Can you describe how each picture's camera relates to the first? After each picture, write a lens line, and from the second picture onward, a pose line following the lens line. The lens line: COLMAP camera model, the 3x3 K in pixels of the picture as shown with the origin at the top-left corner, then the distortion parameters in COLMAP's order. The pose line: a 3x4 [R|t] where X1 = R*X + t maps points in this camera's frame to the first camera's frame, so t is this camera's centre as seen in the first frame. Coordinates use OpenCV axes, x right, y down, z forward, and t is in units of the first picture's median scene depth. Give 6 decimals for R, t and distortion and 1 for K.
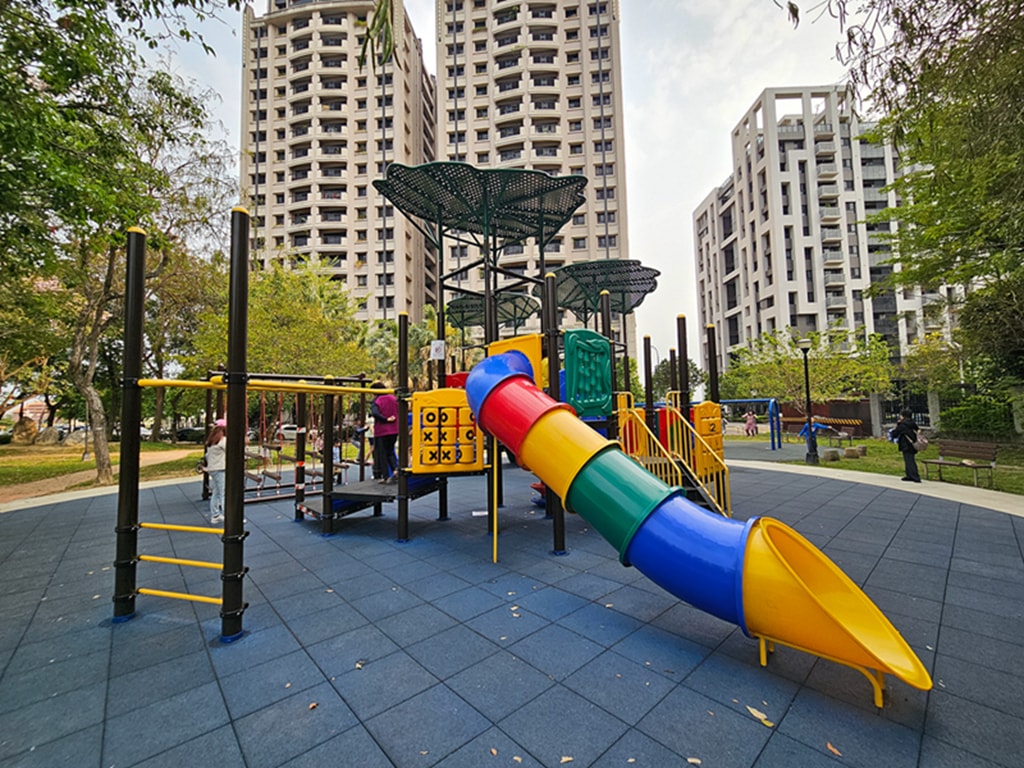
lens RADIAL K [[422.3, 0, 513.4], [0, 422.3, 385.6], [0, 0, 1]] dist [0.000601, -0.000723]
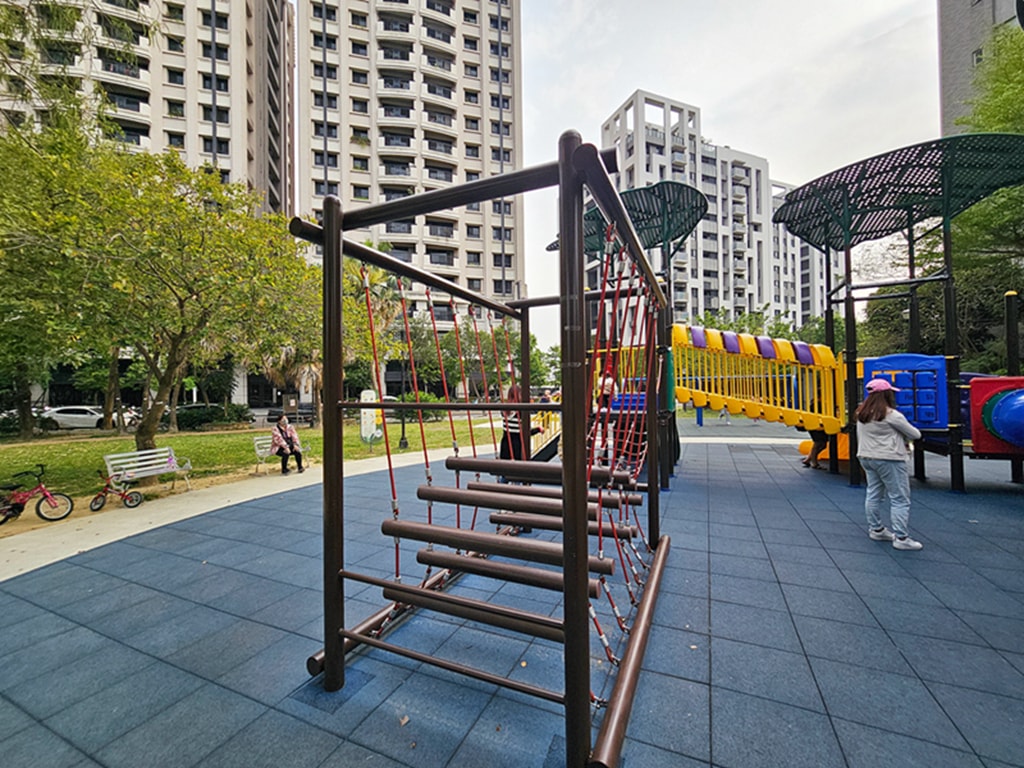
lens RADIAL K [[422.3, 0, 510.4], [0, 422.3, 383.8], [0, 0, 1]] dist [0.000601, -0.000723]
pose [[0.922101, 0.013025, 0.386730, -0.105513], [-0.029743, 0.998862, 0.037276, 0.010215], [-0.385804, -0.045875, 0.921439, 0.105789]]
